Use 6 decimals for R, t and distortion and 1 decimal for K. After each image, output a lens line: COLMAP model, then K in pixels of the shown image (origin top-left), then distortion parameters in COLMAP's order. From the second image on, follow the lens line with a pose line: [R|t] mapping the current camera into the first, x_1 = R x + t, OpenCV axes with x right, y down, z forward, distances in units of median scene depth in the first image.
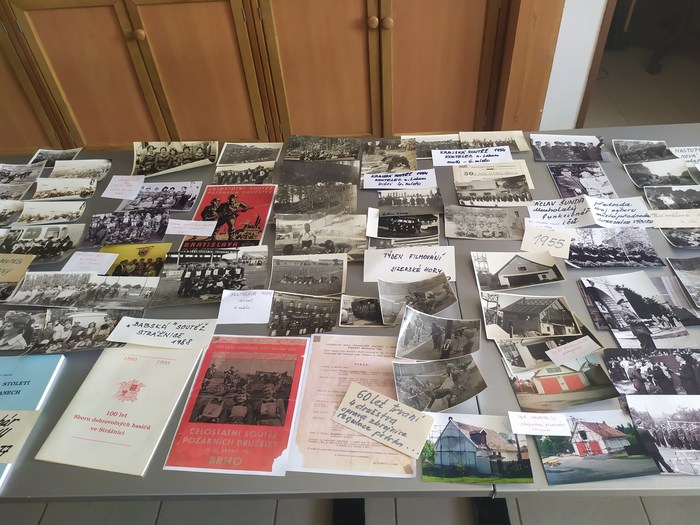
lens RADIAL K [[533.5, 0, 352.6], [0, 533.5, 264.8], [0, 0, 1]] dist [0.047034, -0.046891]
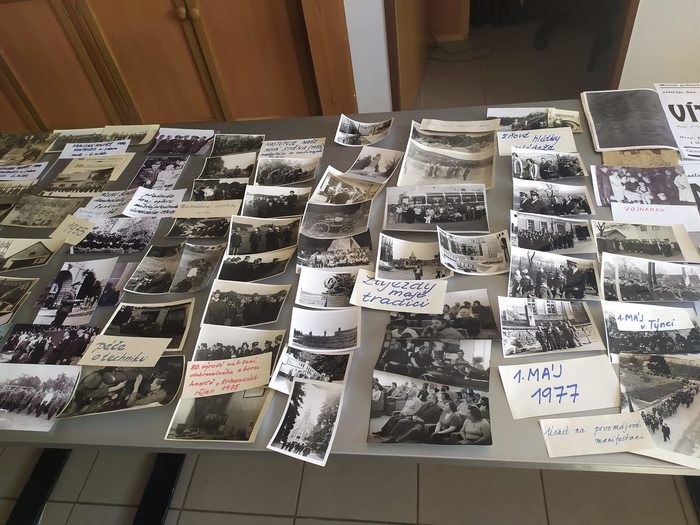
lens RADIAL K [[533.5, 0, 351.0], [0, 533.5, 258.9], [0, 0, 1]] dist [0.047034, -0.046891]
pose [[0.993084, 0.014320, -0.116532, 0.852321], [-0.009760, 0.999168, 0.039605, -0.025385], [0.117002, -0.038194, 0.992397, -0.048126]]
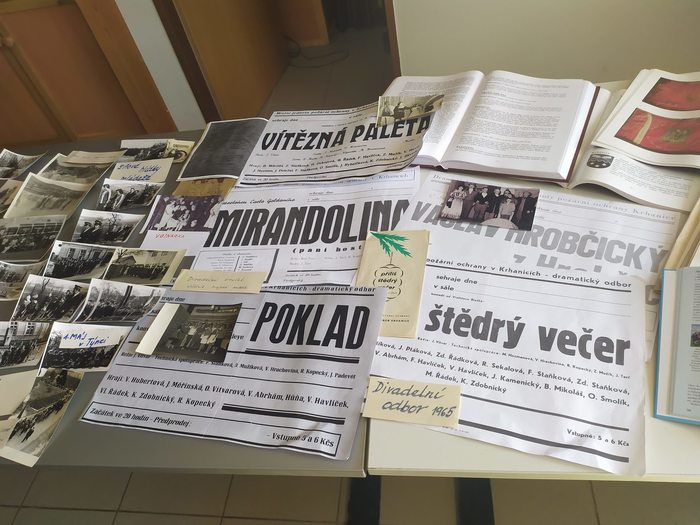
lens RADIAL K [[533.5, 0, 351.6], [0, 533.5, 263.0], [0, 0, 1]] dist [0.047034, -0.046891]
pose [[0.986588, -0.016491, -0.162398, 1.598612], [0.027782, 0.997332, 0.067507, -0.075704], [0.160851, -0.071113, 0.984413, -0.051645]]
